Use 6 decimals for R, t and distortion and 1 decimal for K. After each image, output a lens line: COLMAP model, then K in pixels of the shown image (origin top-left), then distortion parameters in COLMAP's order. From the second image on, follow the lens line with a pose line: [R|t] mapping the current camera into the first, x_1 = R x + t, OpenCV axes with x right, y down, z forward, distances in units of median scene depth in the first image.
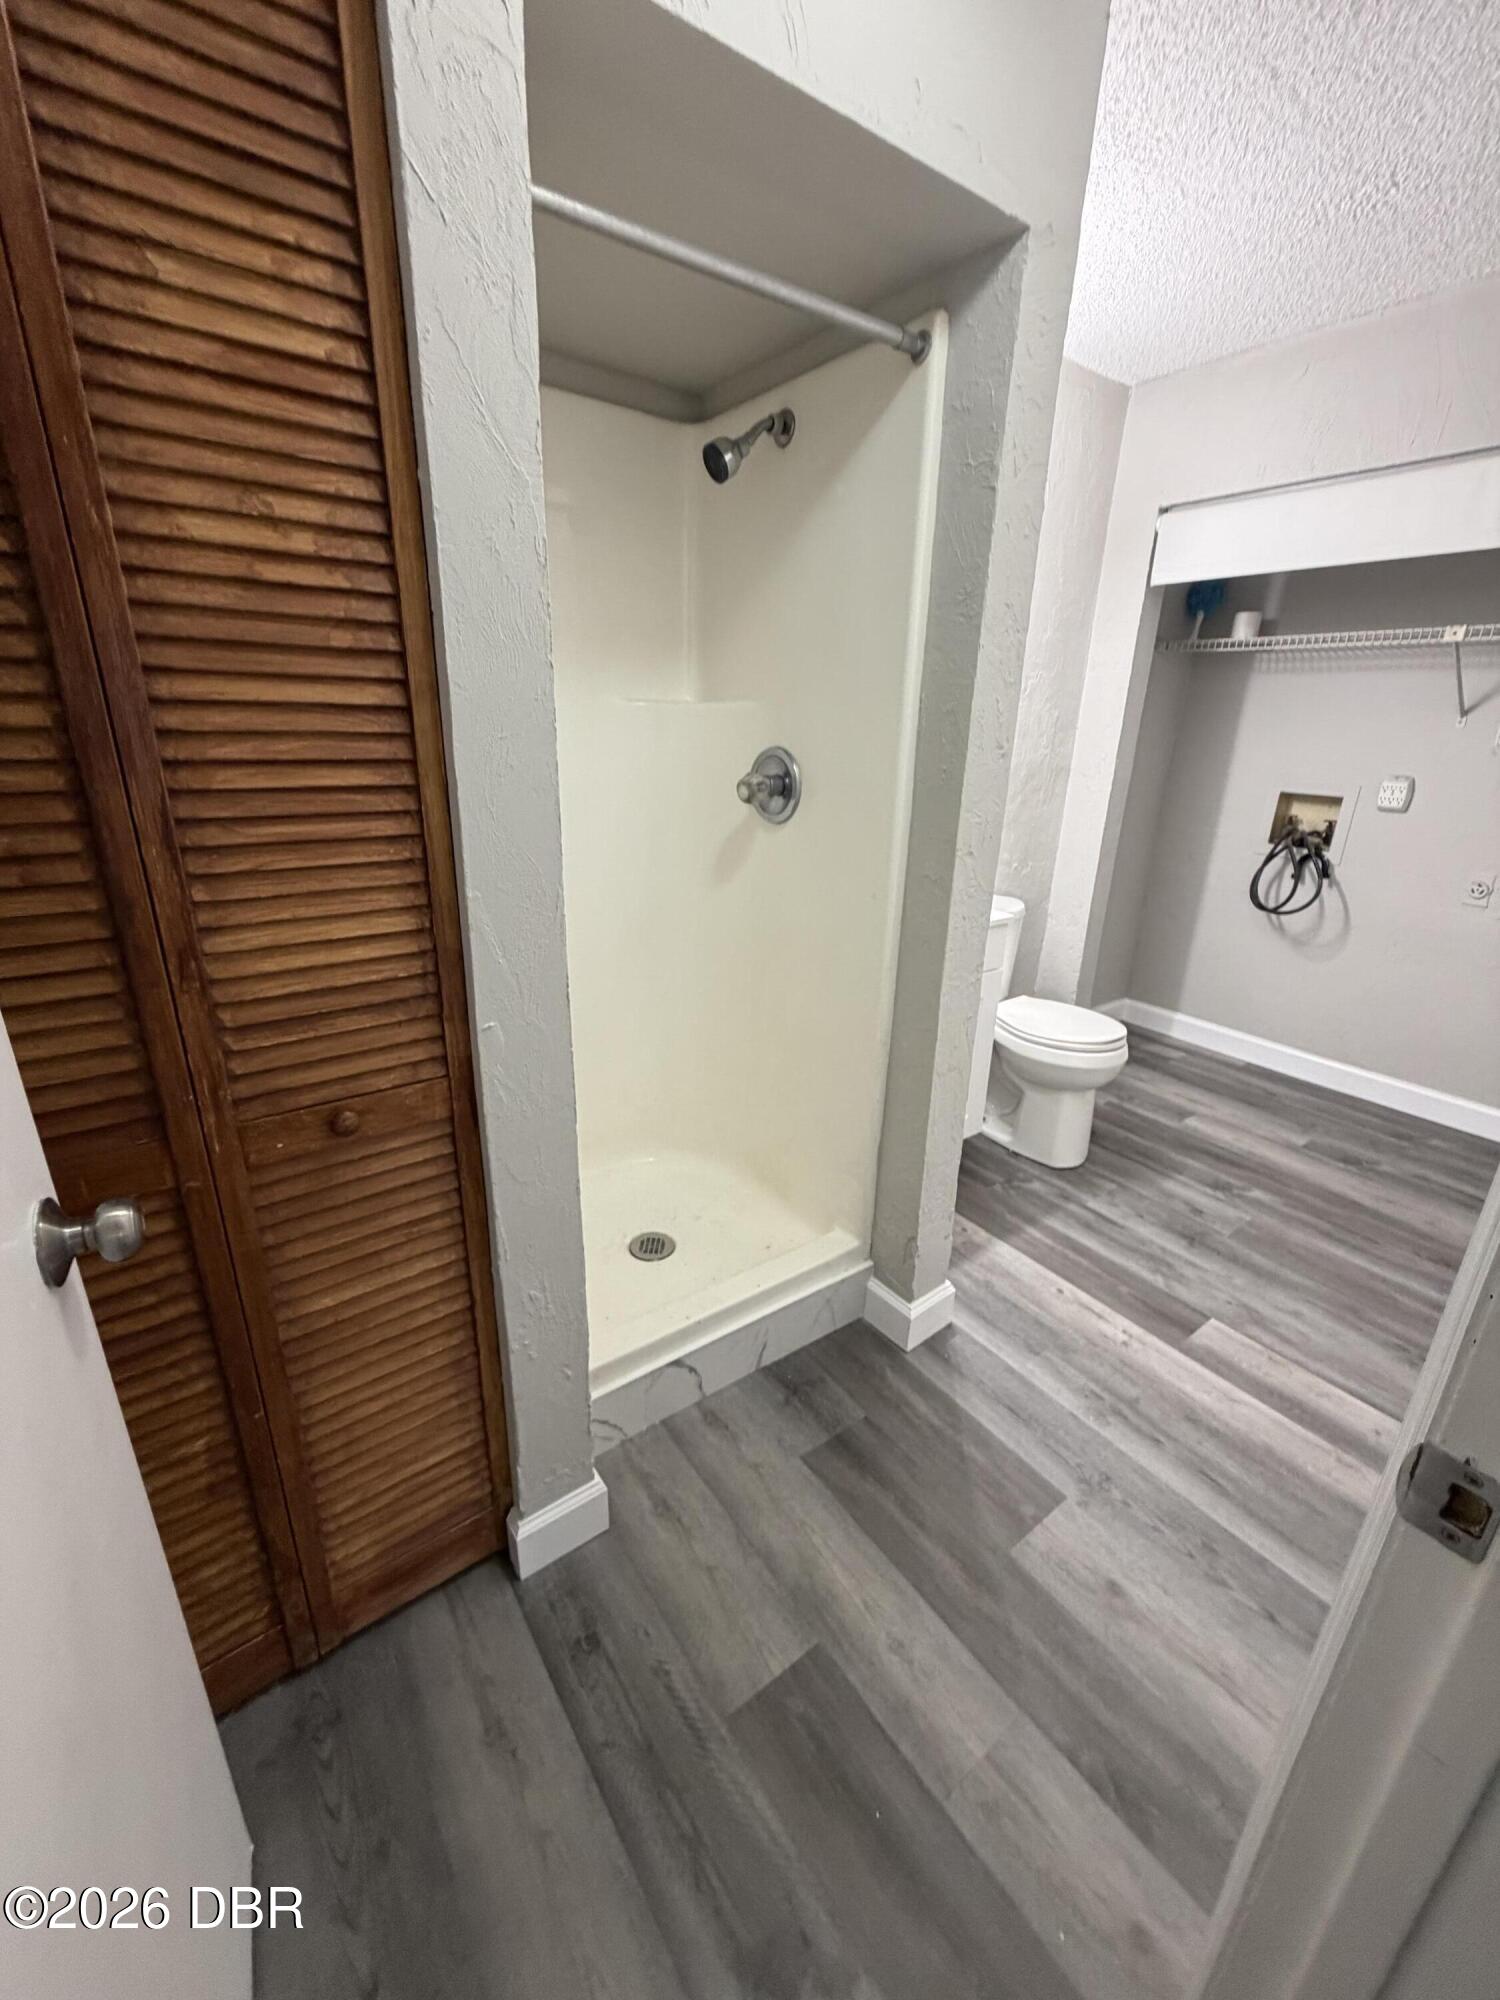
lens RADIAL K [[802.7, 0, 748.6], [0, 802.7, 994.5], [0, 0, 1]] dist [0.001523, 0.000565]
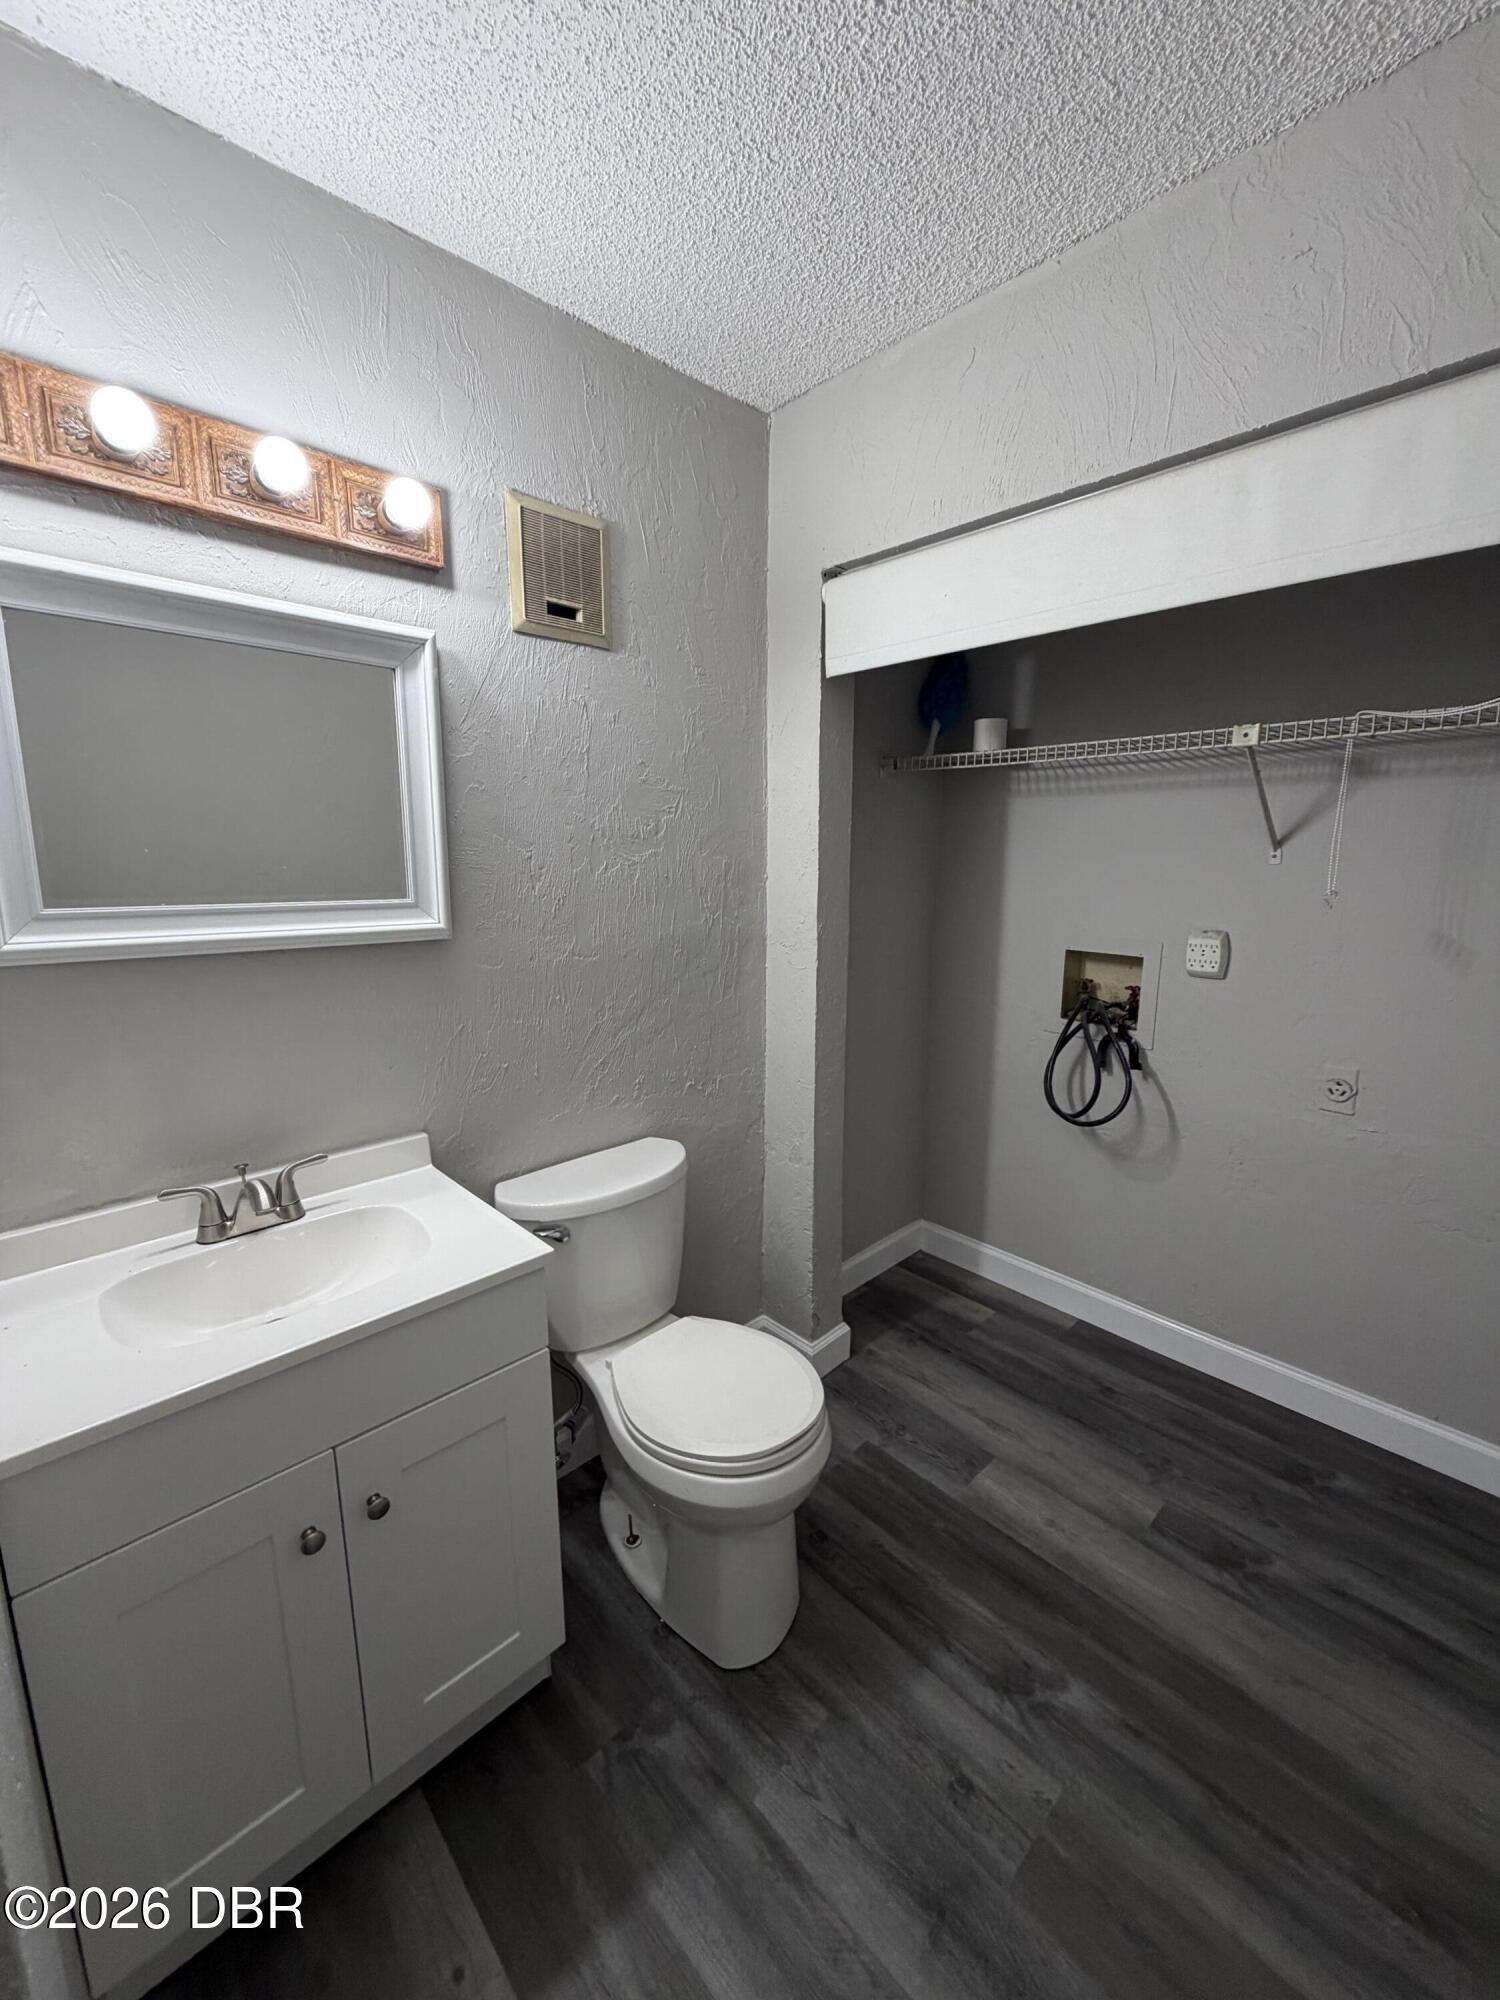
lens RADIAL K [[802.7, 0, 747.4], [0, 802.7, 1000.0], [0, 0, 1]] dist [0.001523, 0.000565]
pose [[0.991761, -0.052614, 0.116801, 0.308063], [0.068744, 0.987948, -0.138682, -0.135310], [-0.108097, 0.145568, 0.983425, 0.342351]]
